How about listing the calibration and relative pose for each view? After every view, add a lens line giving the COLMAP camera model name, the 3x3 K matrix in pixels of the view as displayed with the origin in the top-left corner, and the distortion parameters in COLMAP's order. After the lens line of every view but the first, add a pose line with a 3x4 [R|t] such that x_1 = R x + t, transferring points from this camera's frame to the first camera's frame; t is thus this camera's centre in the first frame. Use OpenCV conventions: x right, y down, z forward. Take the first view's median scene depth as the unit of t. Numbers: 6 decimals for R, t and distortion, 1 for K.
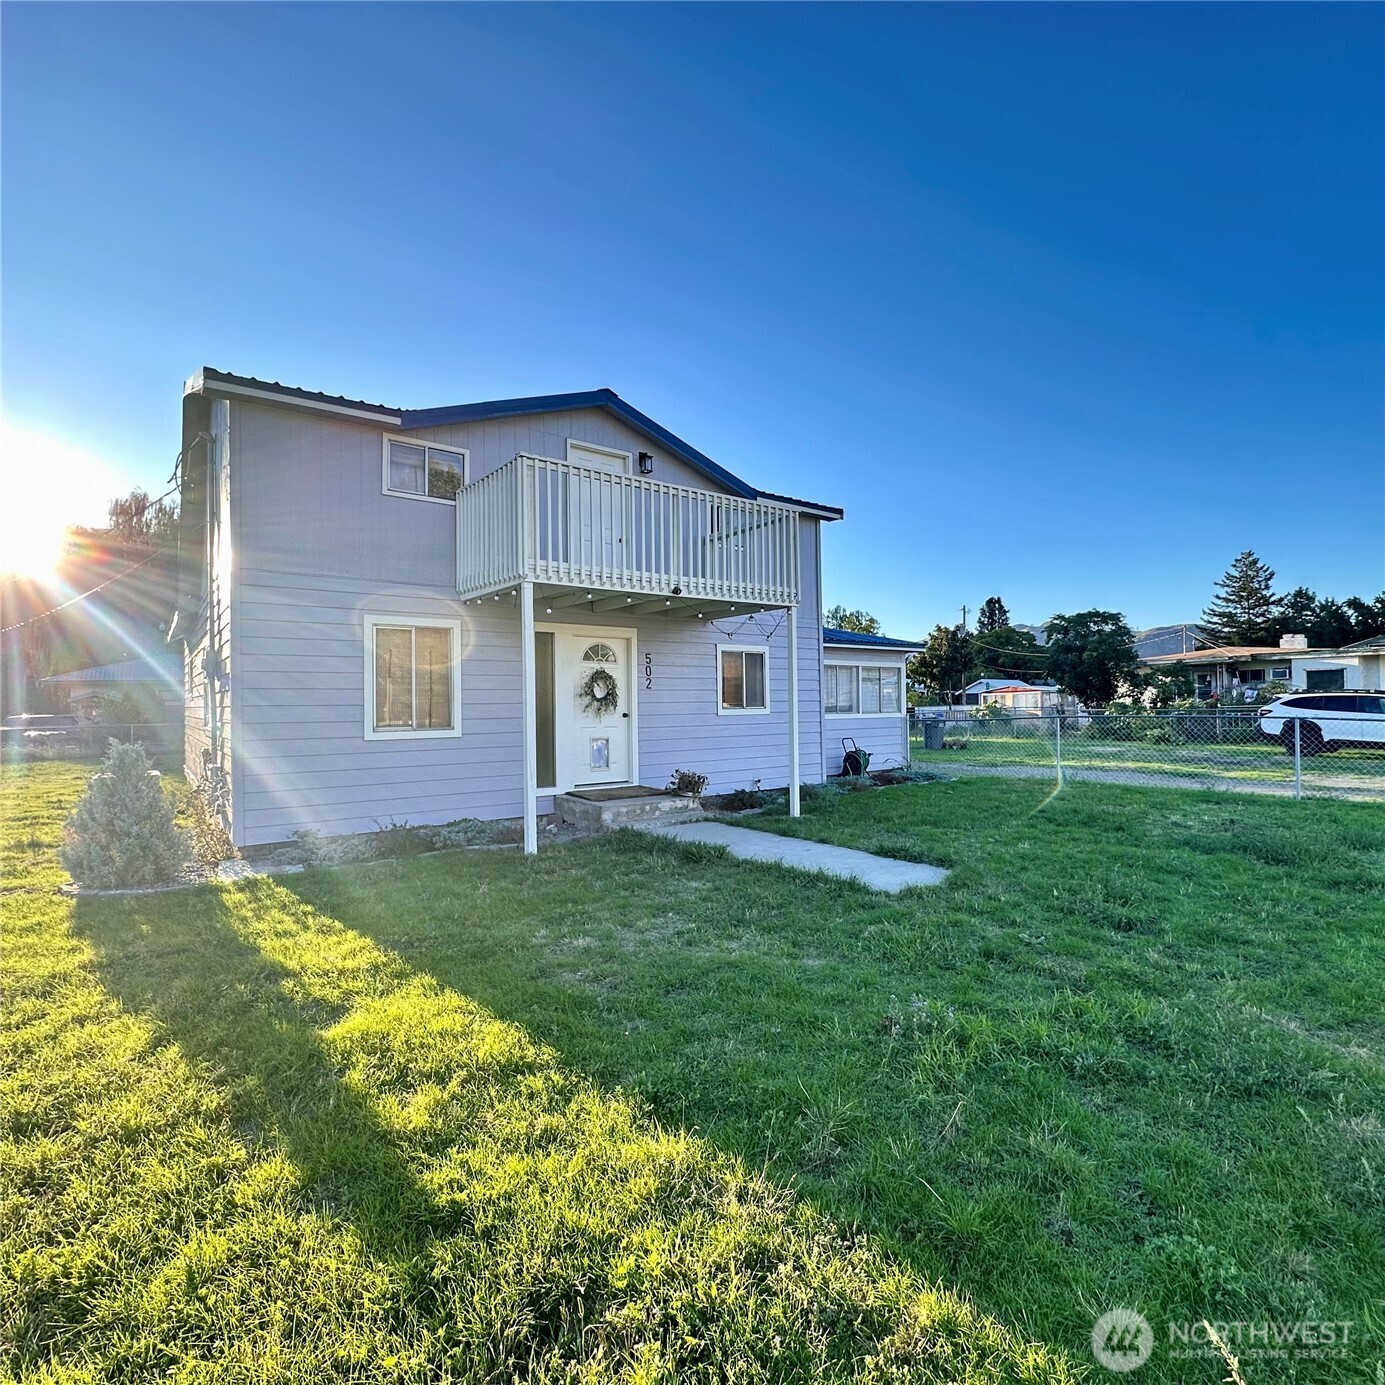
lens RADIAL K [[736.2, 0, 692.5], [0, 736.2, 692.5], [0, 0, 1]] dist [-0.001493, -0.000580]
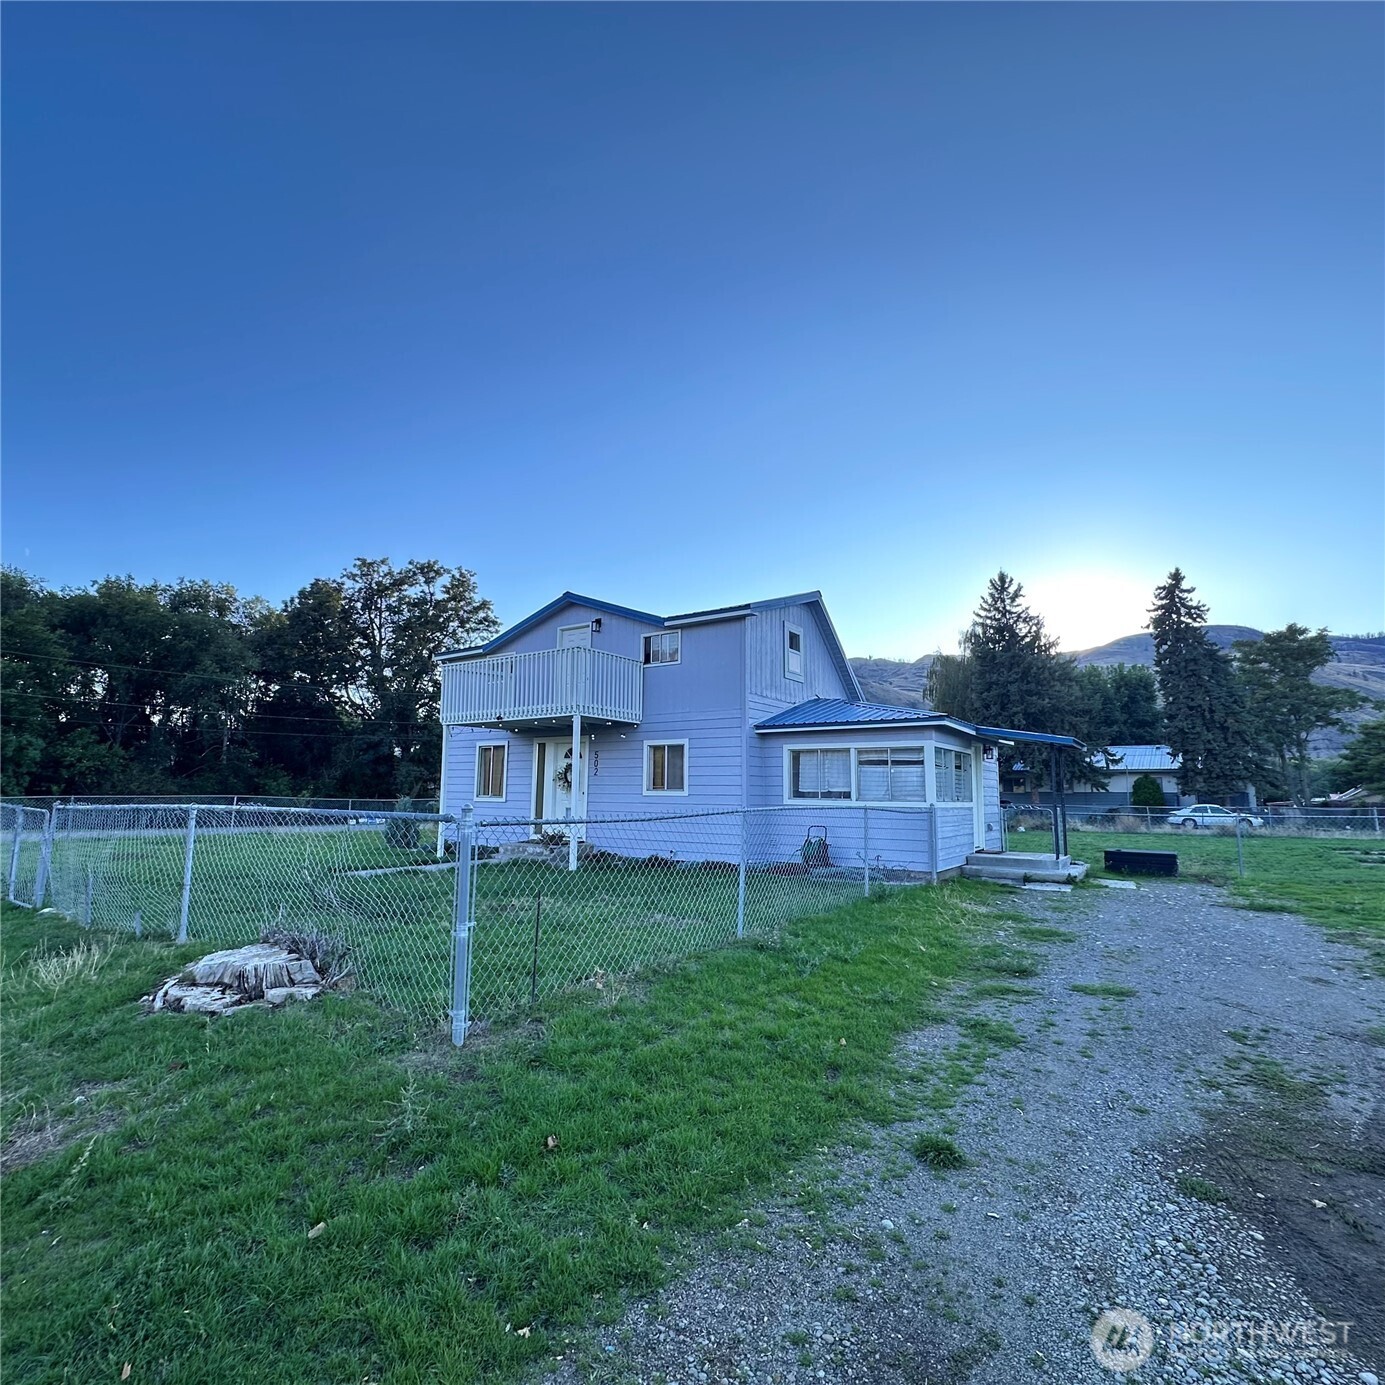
lens RADIAL K [[736.2, 0, 692.5], [0, 736.2, 692.5], [0, 0, 1]] dist [-0.001493, -0.000580]
pose [[0.322047, -0.113992, -0.939836, 1.241046], [-0.000283, 0.992713, -0.120503, 0.006869], [0.946724, 0.039074, 0.319668, 0.621117]]
